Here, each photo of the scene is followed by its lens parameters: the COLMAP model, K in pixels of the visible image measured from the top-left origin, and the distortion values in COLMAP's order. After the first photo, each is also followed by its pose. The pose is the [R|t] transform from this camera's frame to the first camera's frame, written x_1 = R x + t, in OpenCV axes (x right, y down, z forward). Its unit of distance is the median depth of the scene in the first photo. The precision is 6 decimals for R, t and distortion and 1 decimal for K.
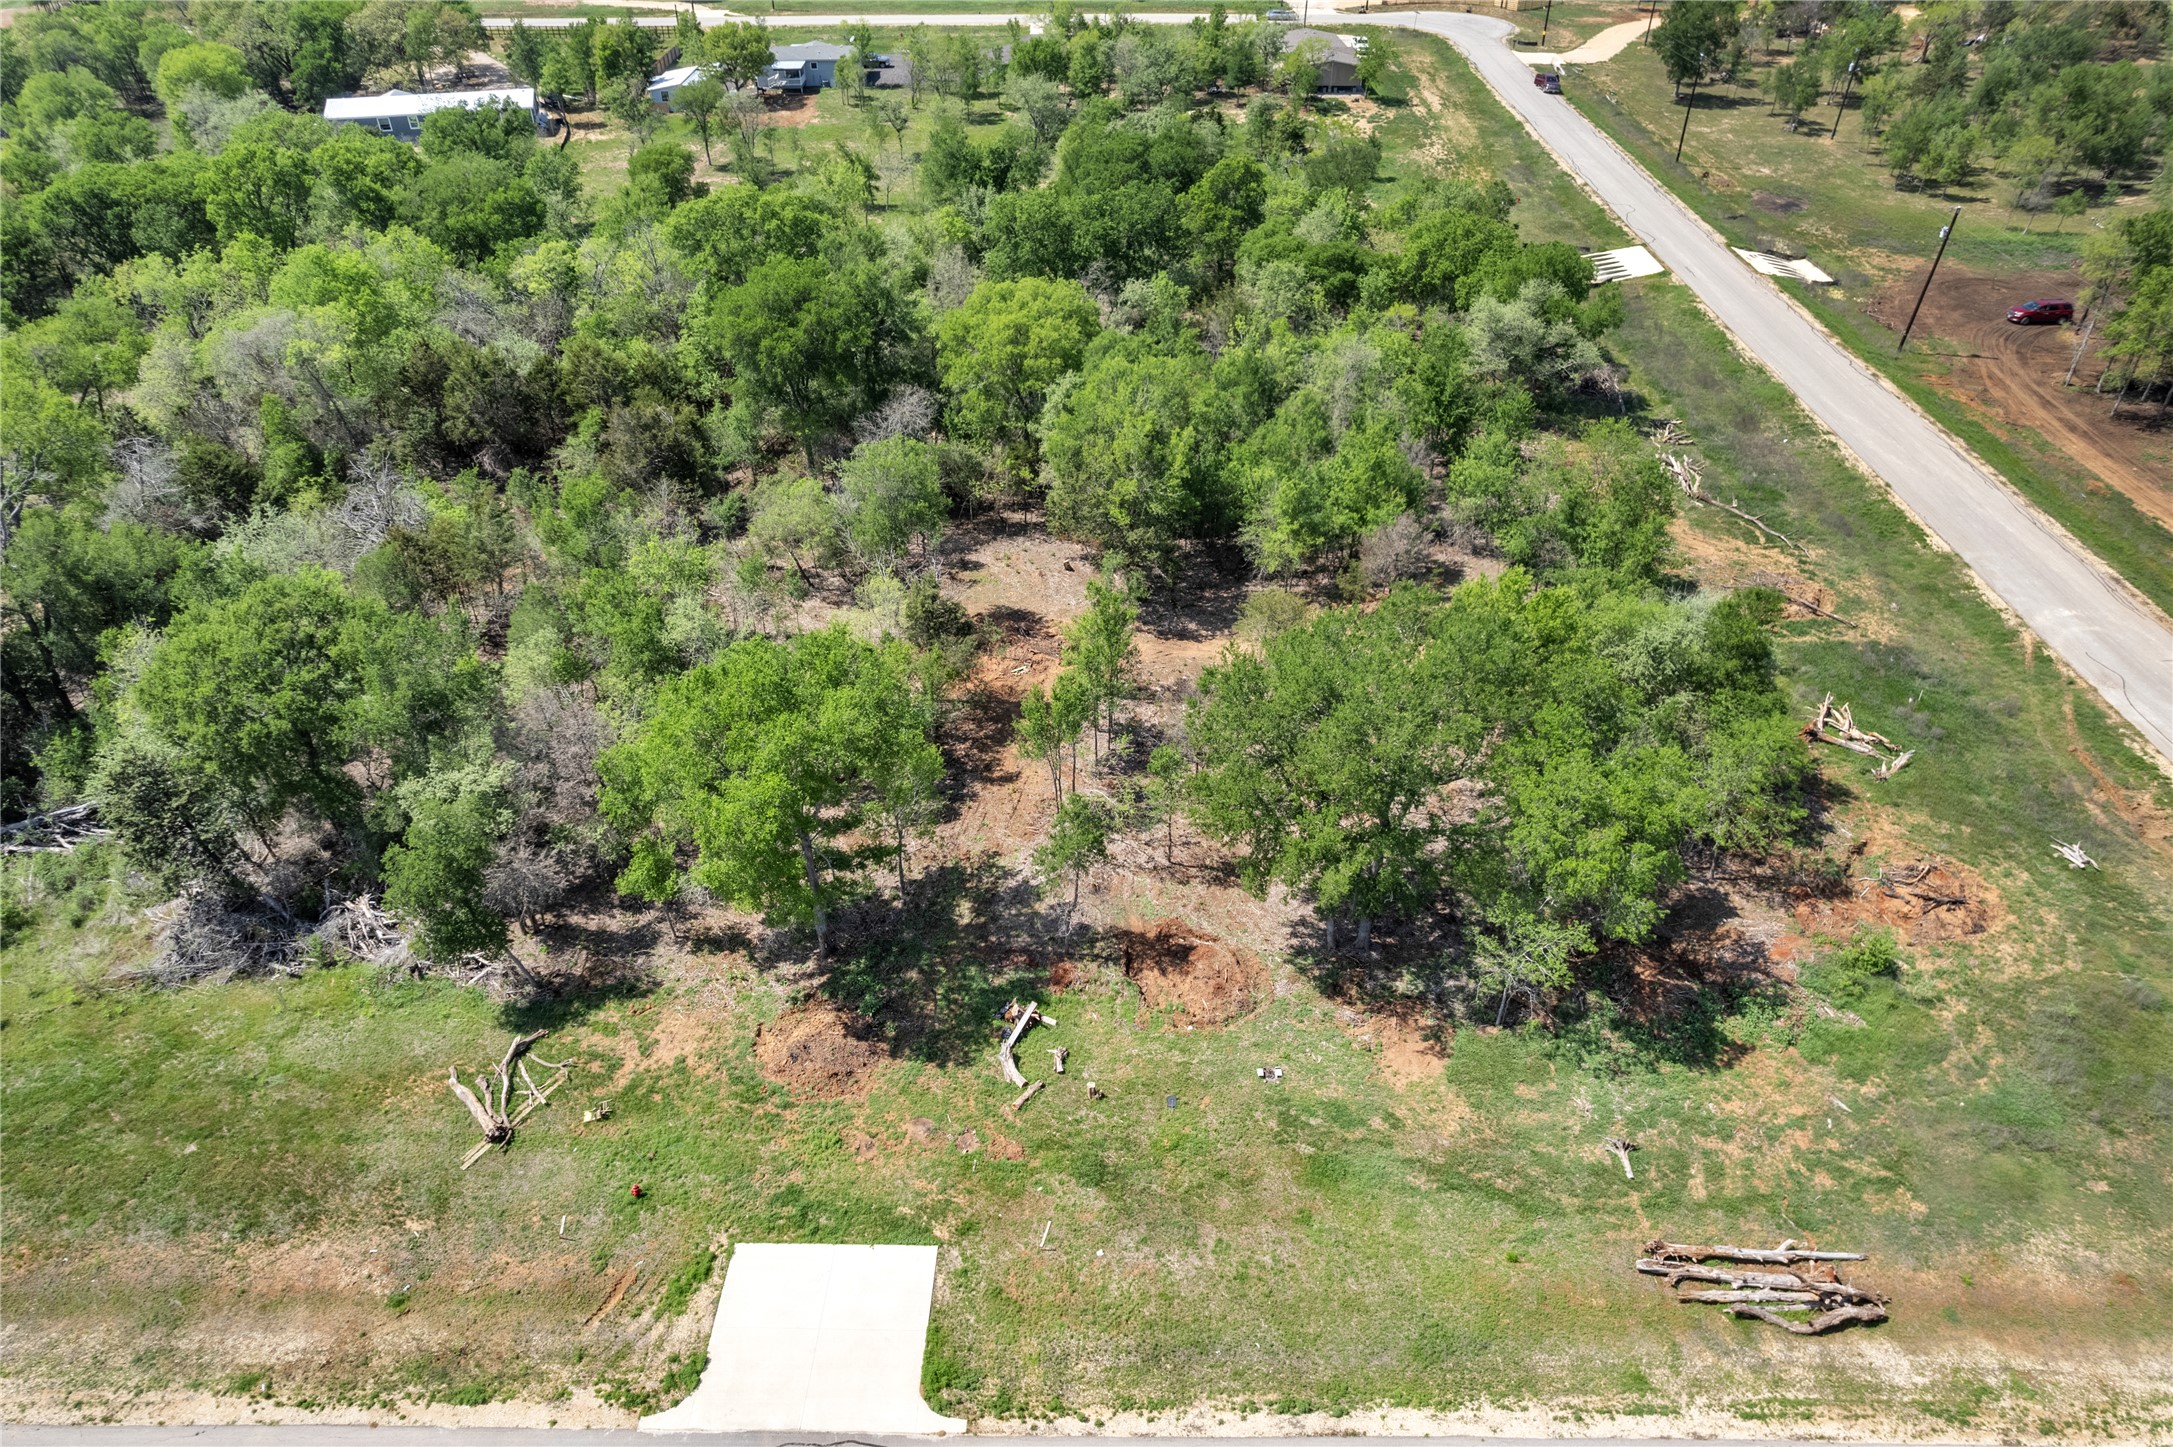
lens RADIAL K [[1385.8, 0, 1086.2], [0, 1385.8, 732.0], [0, 0, 1]] dist [-0.085530, 0.081617]
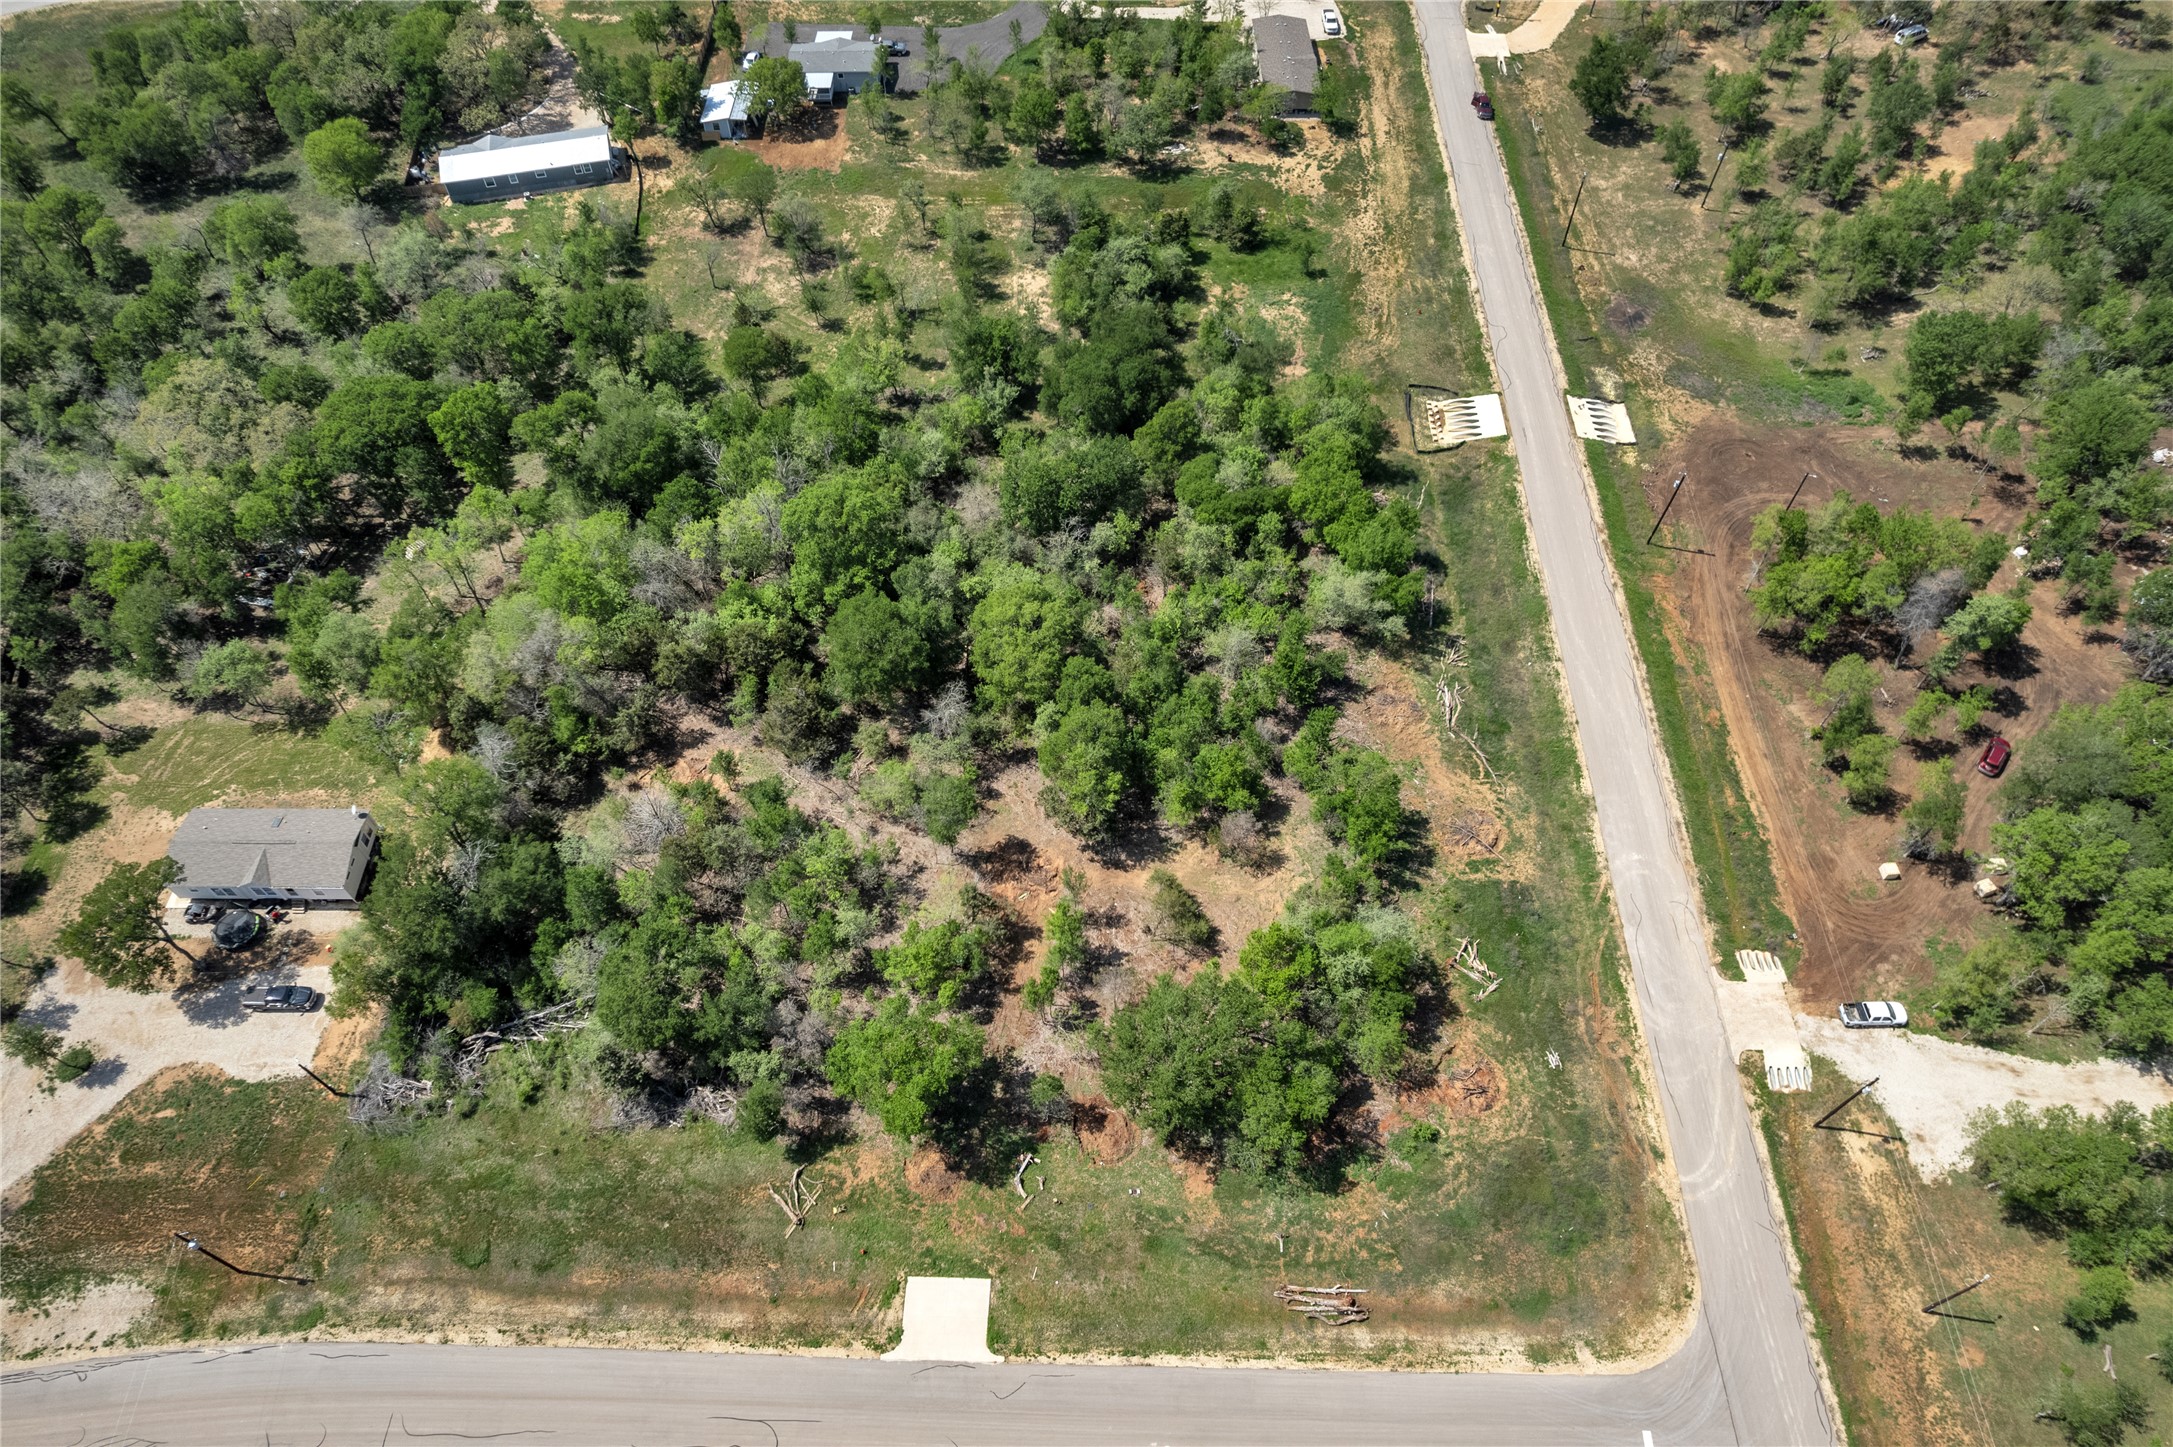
lens RADIAL K [[1385.8, 0, 1086.2], [0, 1385.8, 732.0], [0, 0, 1]] dist [-0.085530, 0.081617]
pose [[0.999945, 0.009202, -0.005061, 0.054095], [-0.007206, 0.951760, 0.306759, -1.078586], [0.007640, -0.306705, 0.951774, -0.848375]]
